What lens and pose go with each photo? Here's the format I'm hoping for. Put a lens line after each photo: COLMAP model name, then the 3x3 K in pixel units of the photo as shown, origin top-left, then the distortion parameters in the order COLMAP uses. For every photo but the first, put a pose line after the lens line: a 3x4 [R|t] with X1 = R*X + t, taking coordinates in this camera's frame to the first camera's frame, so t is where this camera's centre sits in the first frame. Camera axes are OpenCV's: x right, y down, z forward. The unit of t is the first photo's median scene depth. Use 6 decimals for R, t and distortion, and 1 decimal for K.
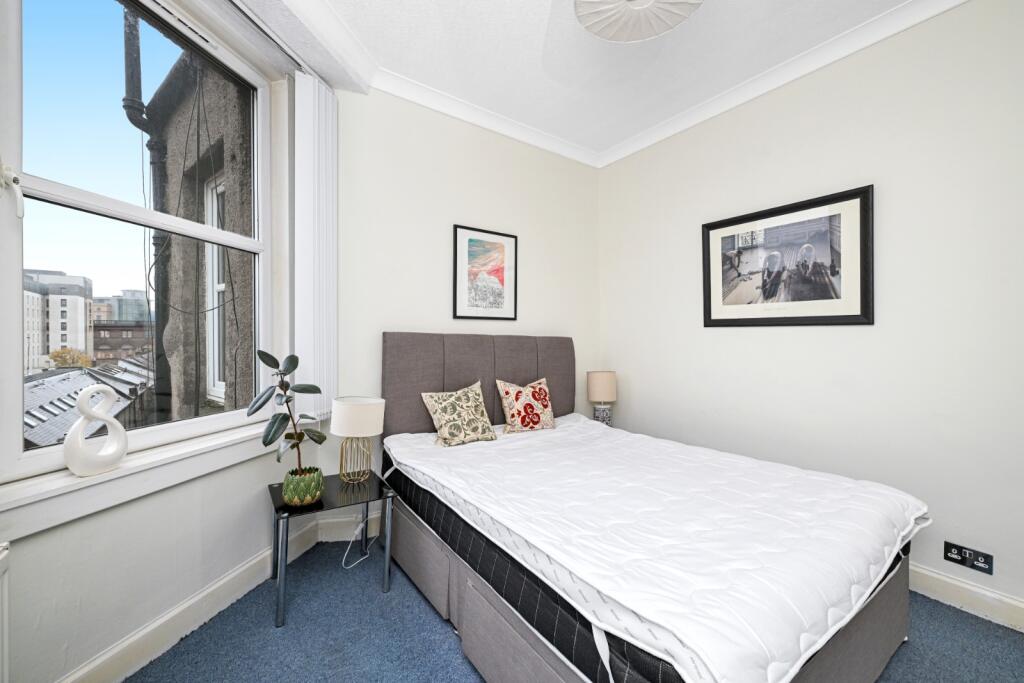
lens RADIAL K [[412.1, 0, 506.3], [0, 412.1, 342.1], [0, 0, 1]] dist [-0.001623, -0.000409]
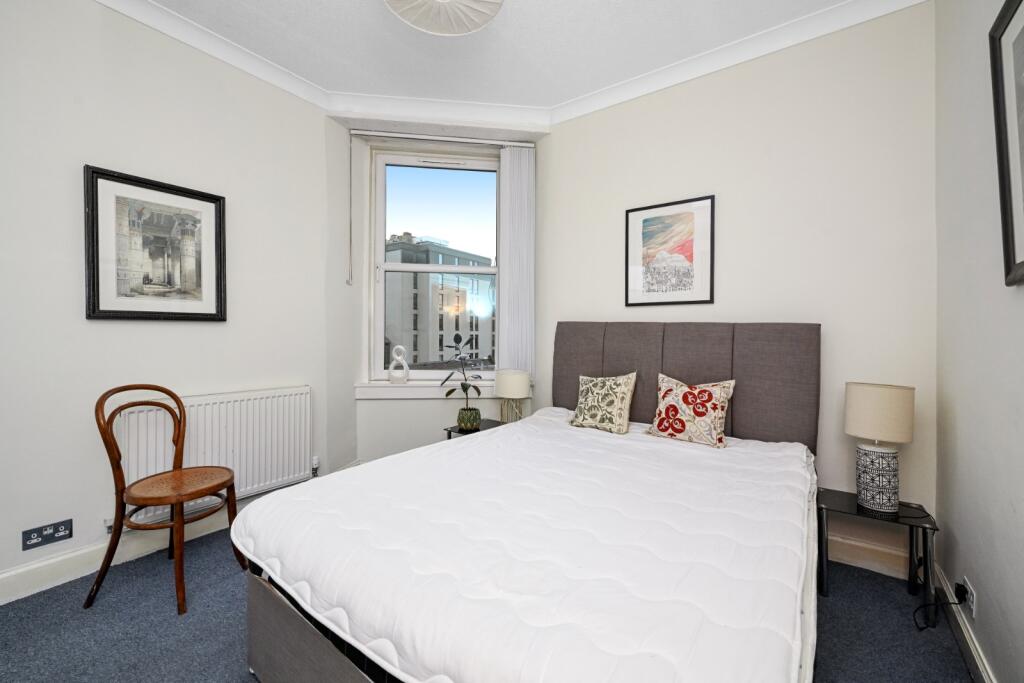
lens RADIAL K [[412.1, 0, 506.3], [0, 412.1, 342.1], [0, 0, 1]] dist [-0.001623, -0.000409]
pose [[0.302442, 0.018652, -0.952985, 0.737745], [-0.015838, 0.999769, 0.014542, 0.017990], [0.953036, 0.010695, 0.302667, 0.443552]]
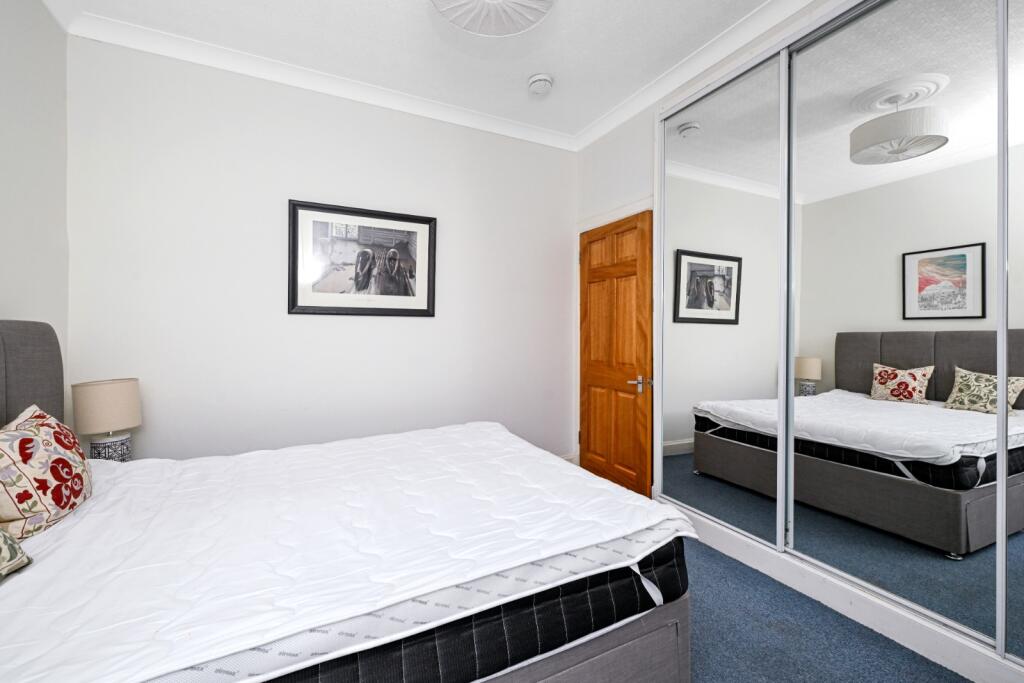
lens RADIAL K [[406.4, 0, 507.5], [0, 406.4, 334.2], [0, 0, 1]] dist [-0.000943, -0.000090]
pose [[0.134856, -0.010948, 0.990805, -0.346350], [0.011454, 0.999889, 0.009489, 0.005129], [-0.990799, 0.010069, 0.134966, 0.422144]]
